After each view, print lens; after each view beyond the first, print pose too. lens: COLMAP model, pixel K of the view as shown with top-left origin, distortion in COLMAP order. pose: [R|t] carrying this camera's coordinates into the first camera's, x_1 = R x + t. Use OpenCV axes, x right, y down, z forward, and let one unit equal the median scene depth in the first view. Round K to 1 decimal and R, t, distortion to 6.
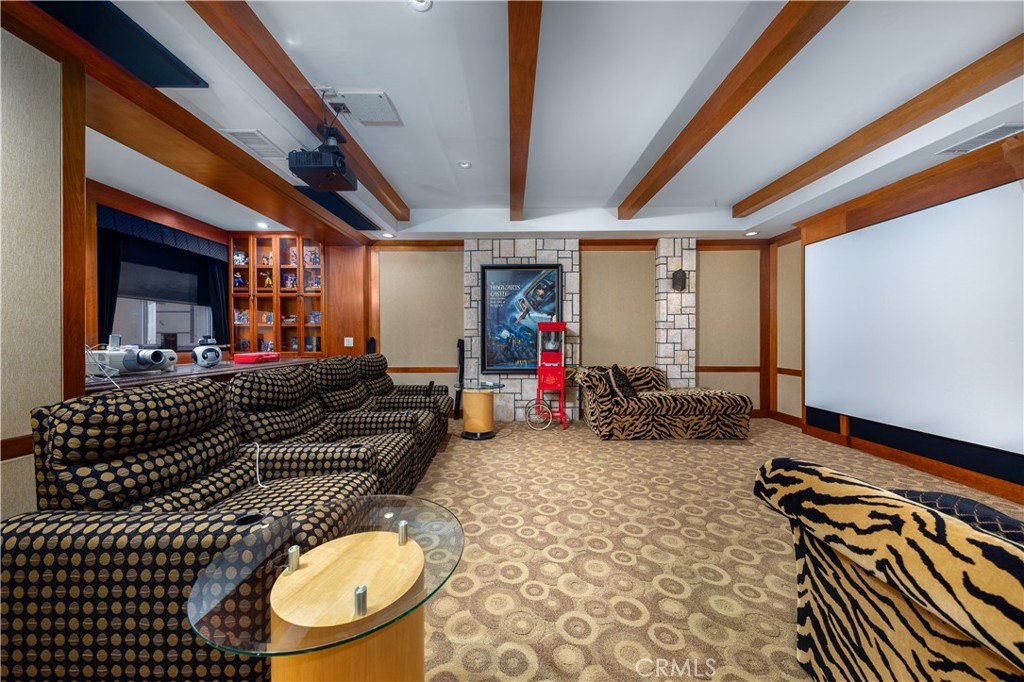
lens RADIAL K [[347.2, 0, 512.0], [0, 347.2, 341.0], [0, 0, 1]] dist [0.001254, -0.000174]
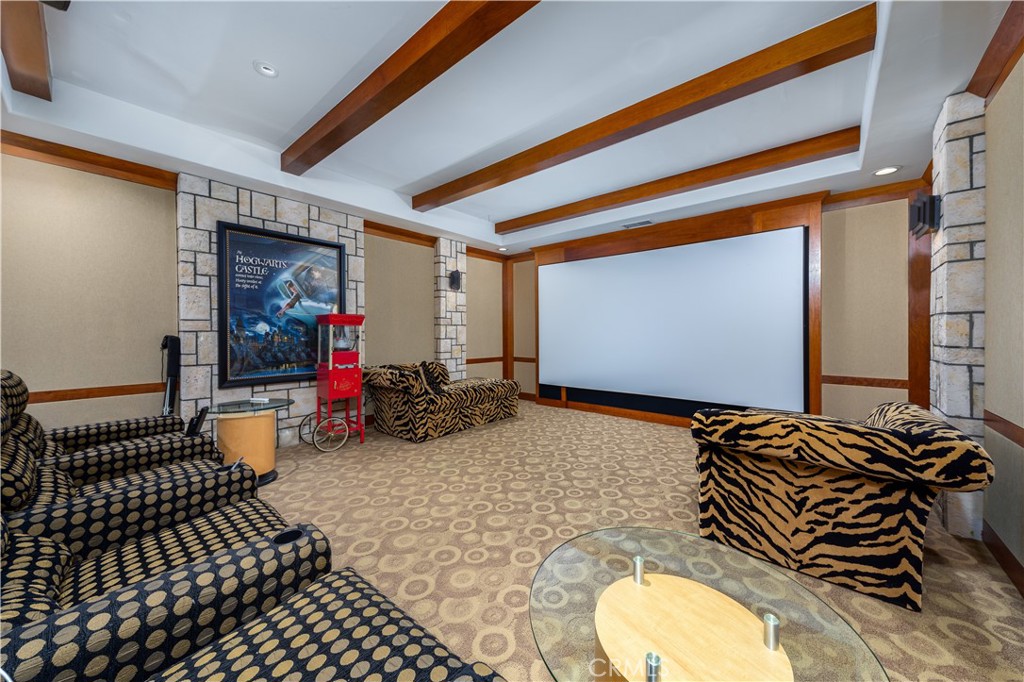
lens RADIAL K [[360.2, 0, 511.9], [0, 360.2, 334.7], [0, 0, 1]] dist [0.022391, 0.000084]
pose [[0.651852, -0.001883, 0.758344, -0.312105], [0.005195, 0.999985, -0.001983, -0.003322], [-0.758329, 0.005232, 0.651851, 0.172541]]
